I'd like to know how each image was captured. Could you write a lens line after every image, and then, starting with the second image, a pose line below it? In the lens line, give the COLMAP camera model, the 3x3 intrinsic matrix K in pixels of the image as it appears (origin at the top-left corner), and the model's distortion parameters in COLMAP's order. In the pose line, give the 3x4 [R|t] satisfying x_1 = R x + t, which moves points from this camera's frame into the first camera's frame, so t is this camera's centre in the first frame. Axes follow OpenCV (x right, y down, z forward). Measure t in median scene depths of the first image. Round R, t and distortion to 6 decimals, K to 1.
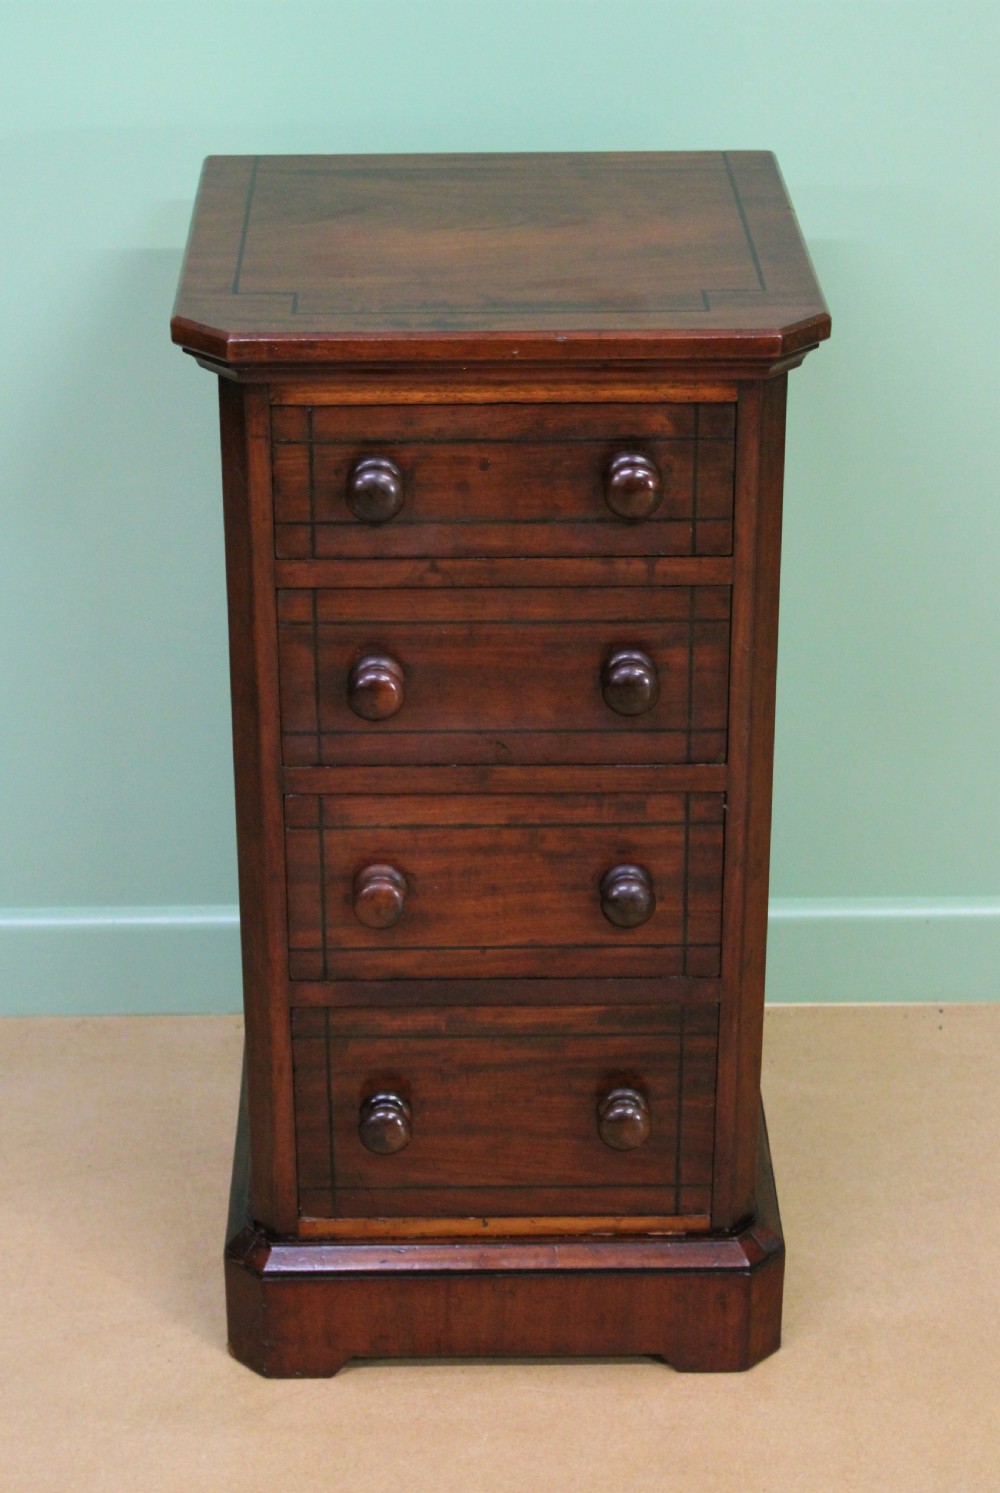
lens RADIAL K [[3147.7, 0, 485.2], [0, 3147.7, 664.9], [0, 0, 1]] dist [0.053650, 0.000000]
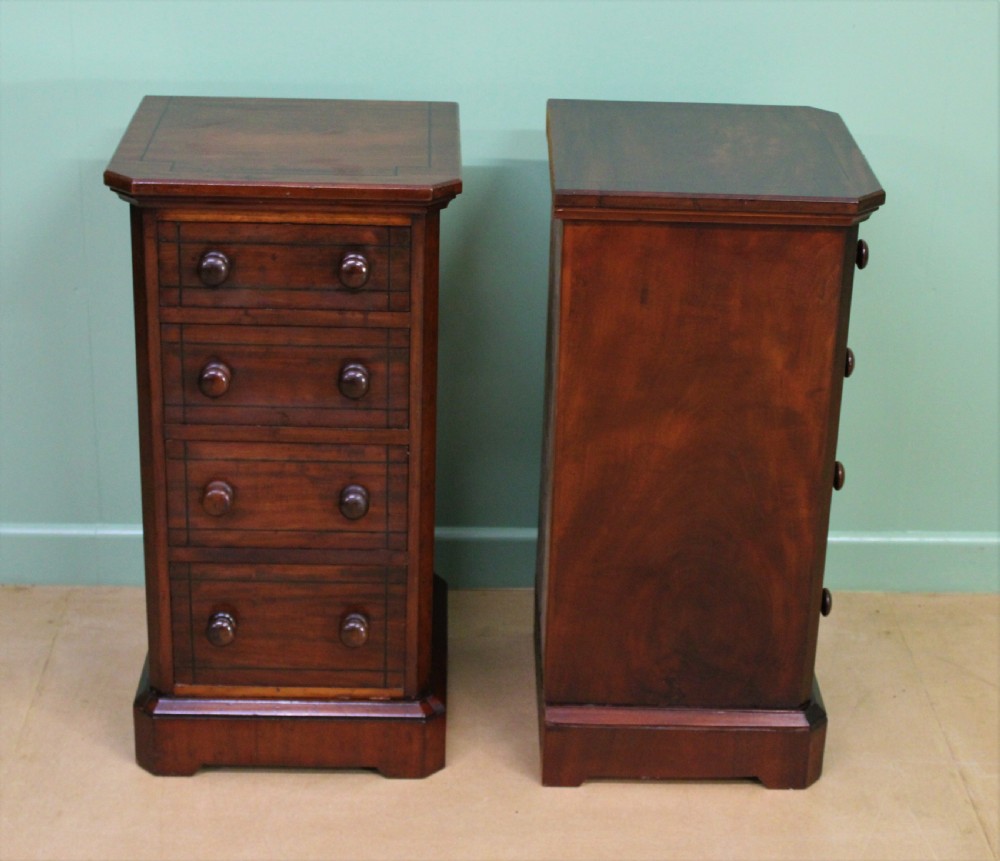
lens RADIAL K [[2038.3, 0, 490.1], [0, 2038.3, 426.6], [0, 0, 1]] dist [-0.017723, 0.000000]
pose [[0.999478, 0.027744, 0.016579, 0.102617], [-0.027038, 0.998776, -0.041409, 0.076387], [-0.017708, 0.040940, 0.999005, -0.174809]]
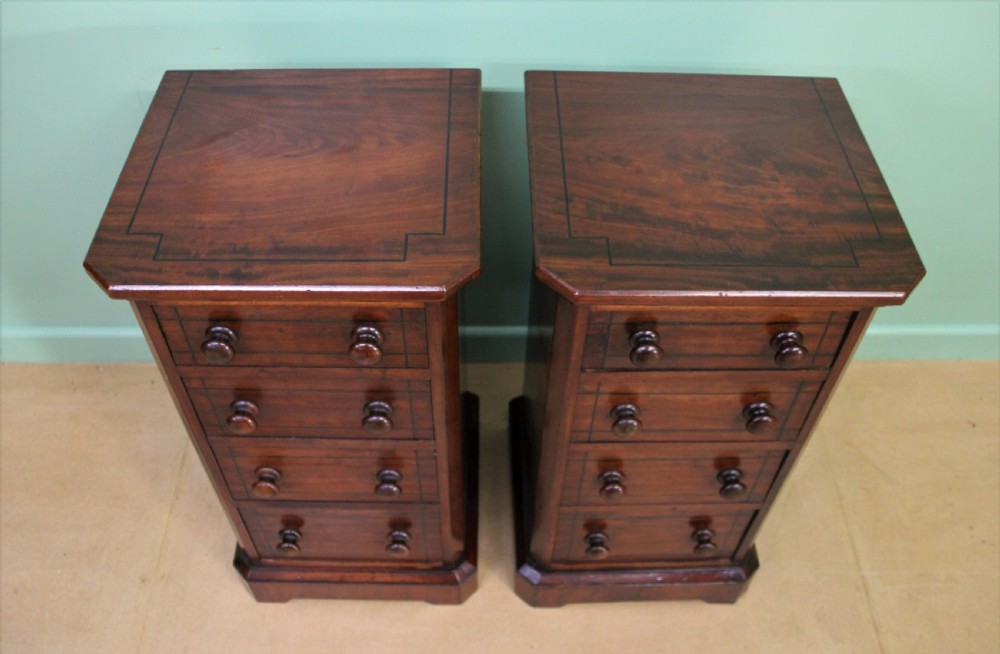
lens RADIAL K [[868.0, 0, 492.9], [0, 868.0, 298.8], [0, 0, 1]] dist [-0.116489, 0.025321]
pose [[0.999815, 0.018417, 0.005563, 0.106126], [-0.019135, 0.921921, 0.386905, -0.249019], [0.001997, -0.386940, 0.922103, 0.539507]]
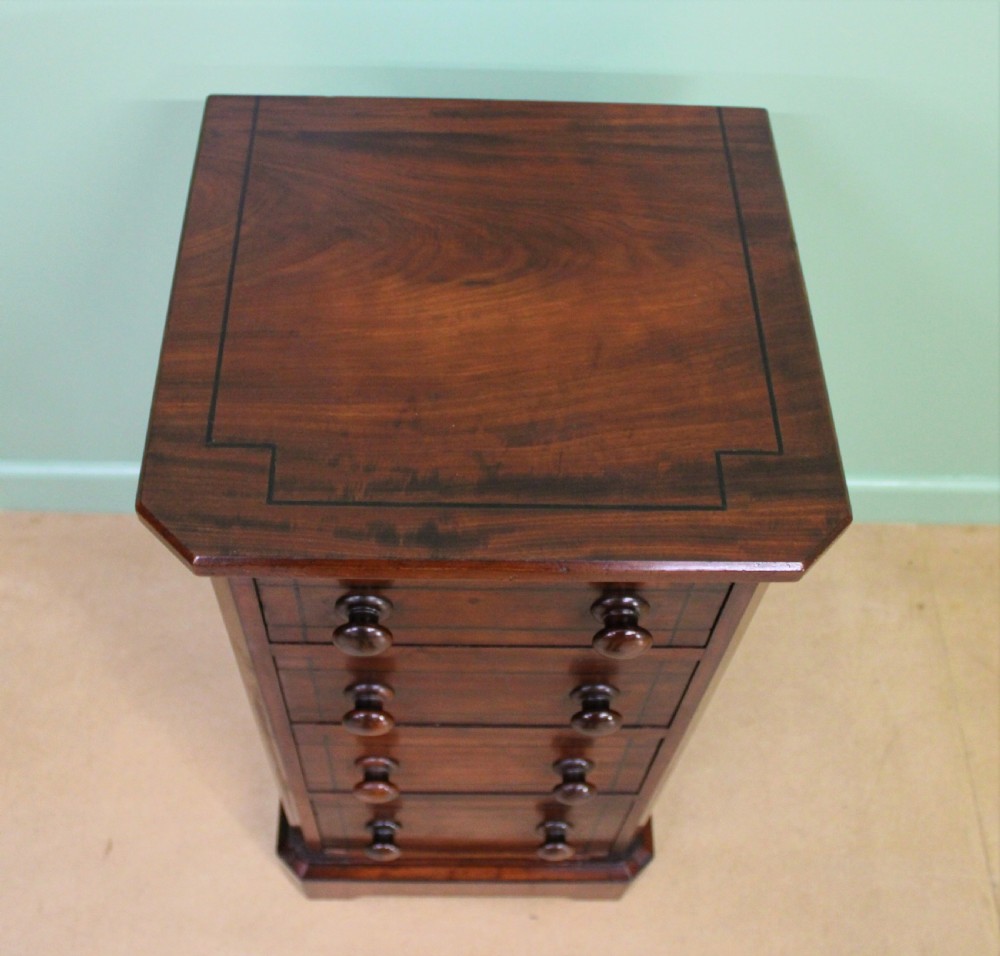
lens RADIAL K [[1213.8, 0, 495.1], [0, 1213.8, 475.9], [0, 0, 1]] dist [-0.143674, 0.000000]
pose [[0.998727, 0.028825, 0.041382, -0.009952], [-0.046312, 0.849035, 0.526303, -0.280840], [-0.019964, -0.527550, 0.849289, 0.657818]]
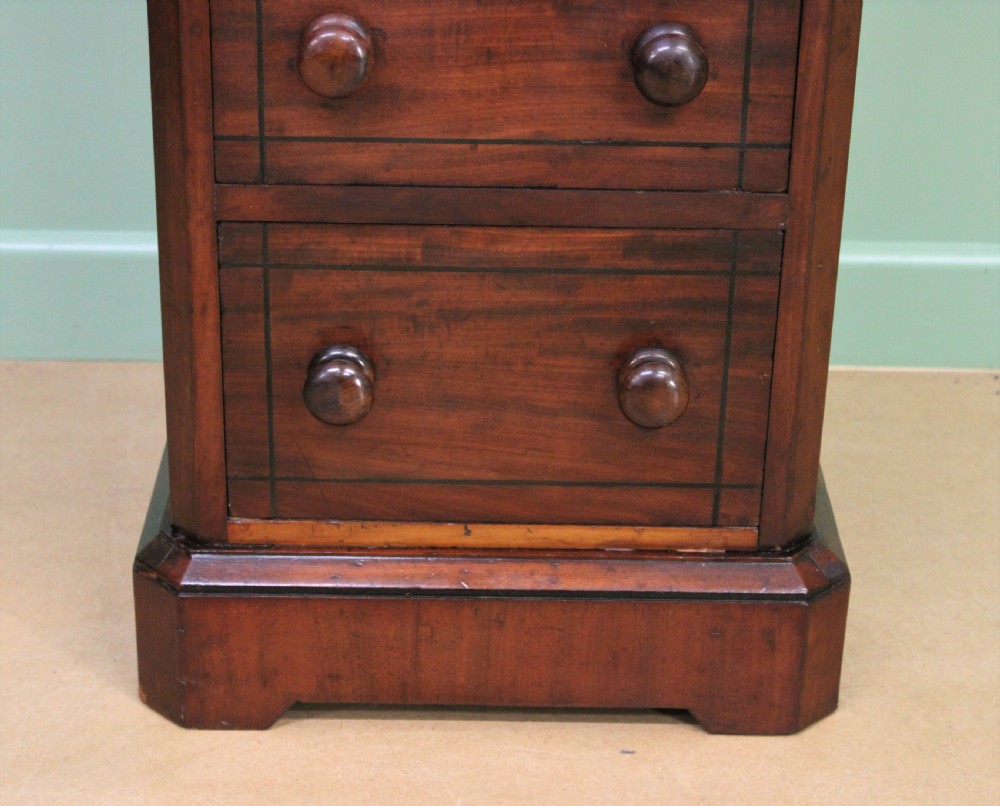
lens RADIAL K [[2303.2, 0, 496.8], [0, 2303.2, 401.6], [0, 0, 1]] dist [0.060006, 0.000000]
pose [[0.999650, 0.026090, 0.004372, 0.004163], [-0.026073, 0.999652, -0.004077, 0.155739], [-0.004477, 0.003962, 0.999982, 0.457110]]
